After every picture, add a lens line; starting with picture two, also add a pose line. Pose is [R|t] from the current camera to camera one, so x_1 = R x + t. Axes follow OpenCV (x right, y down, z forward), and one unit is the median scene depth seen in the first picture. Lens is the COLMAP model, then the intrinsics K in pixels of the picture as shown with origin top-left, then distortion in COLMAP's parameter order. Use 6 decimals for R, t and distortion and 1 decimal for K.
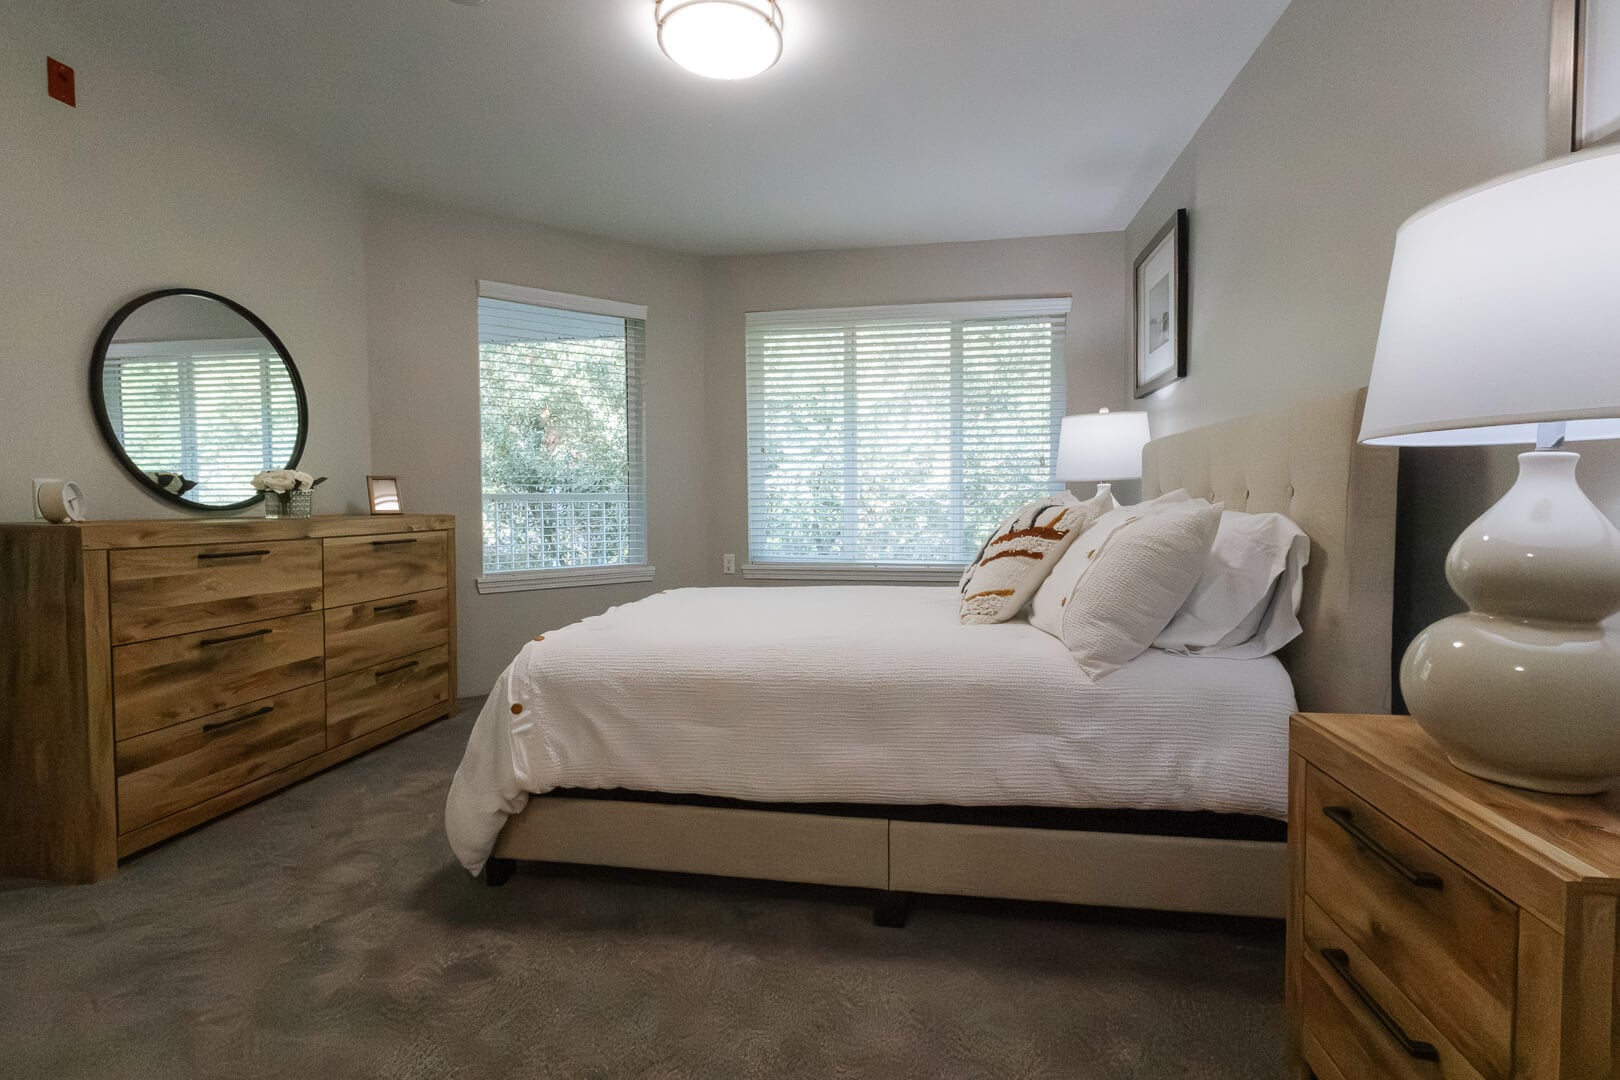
lens RADIAL K [[750.1, 0, 810.0], [0, 750.1, 540.0], [0, 0, 1]] dist [-0.000456, -0.000132]
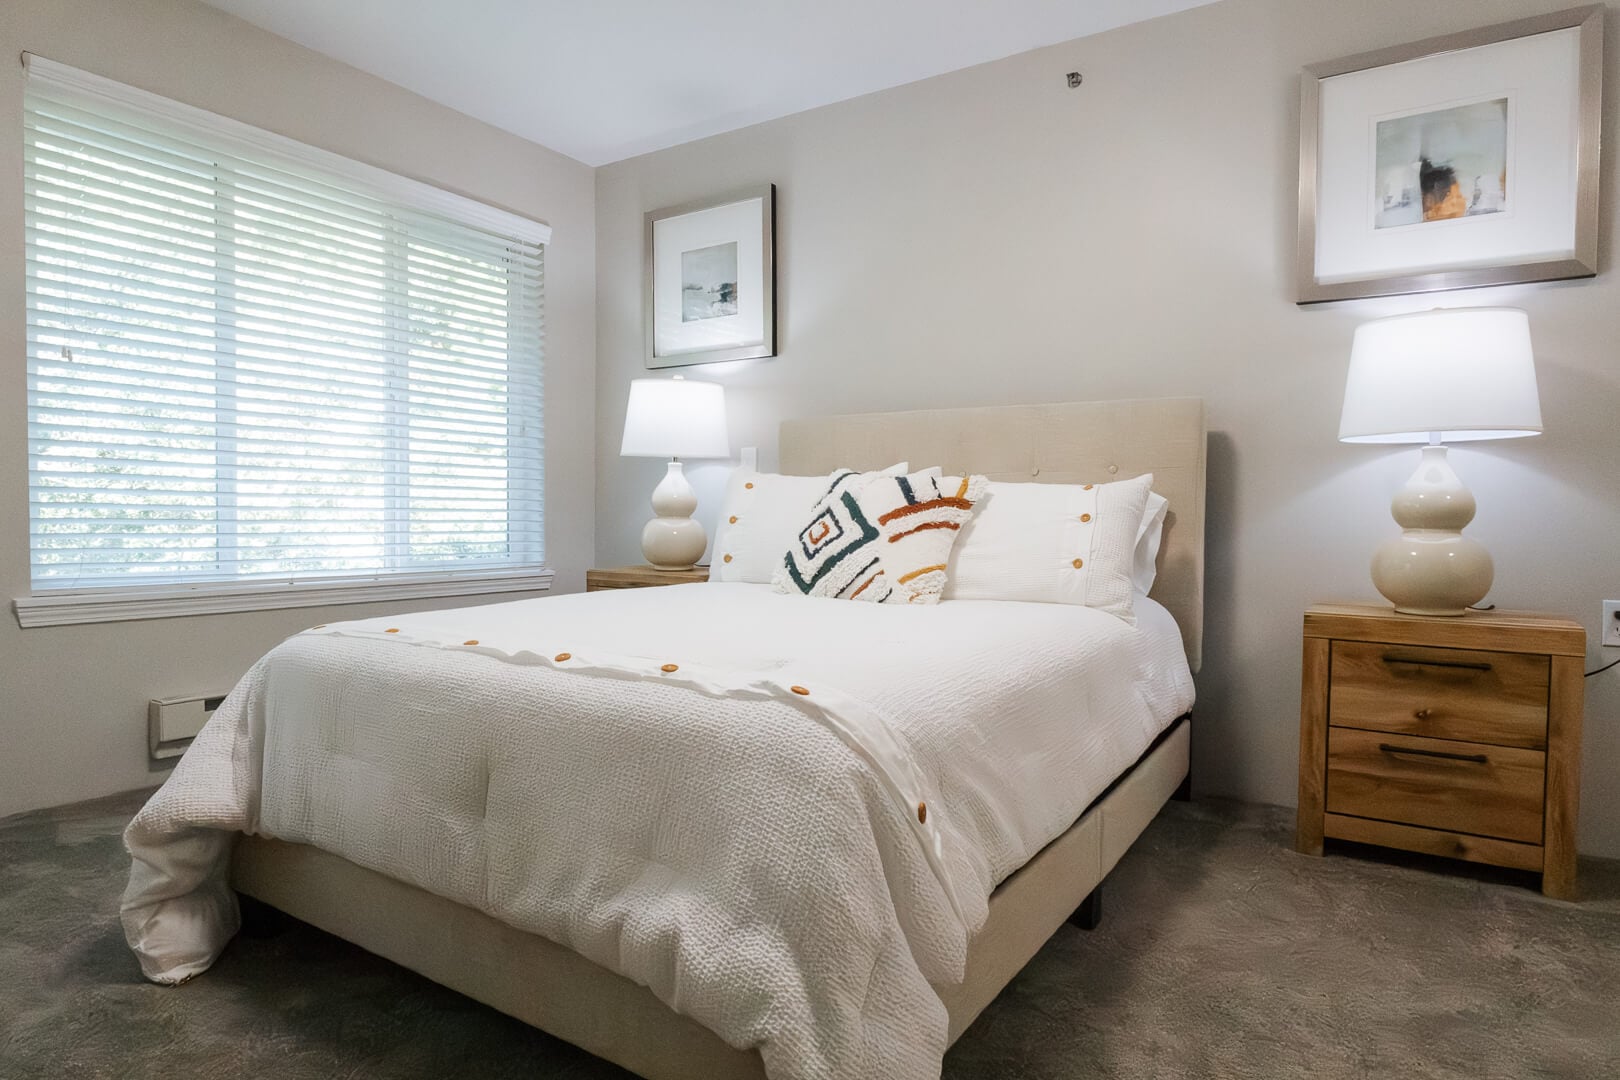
lens RADIAL K [[938.9, 0, 810.0], [0, 938.9, 540.0], [0, 0, 1]] dist [-0.000454, -0.000204]
pose [[0.405455, -0.018236, 0.913933, -0.871530], [0.036011, 0.999344, 0.003964, 0.026175], [-0.913406, 0.031304, 0.405845, 0.676130]]
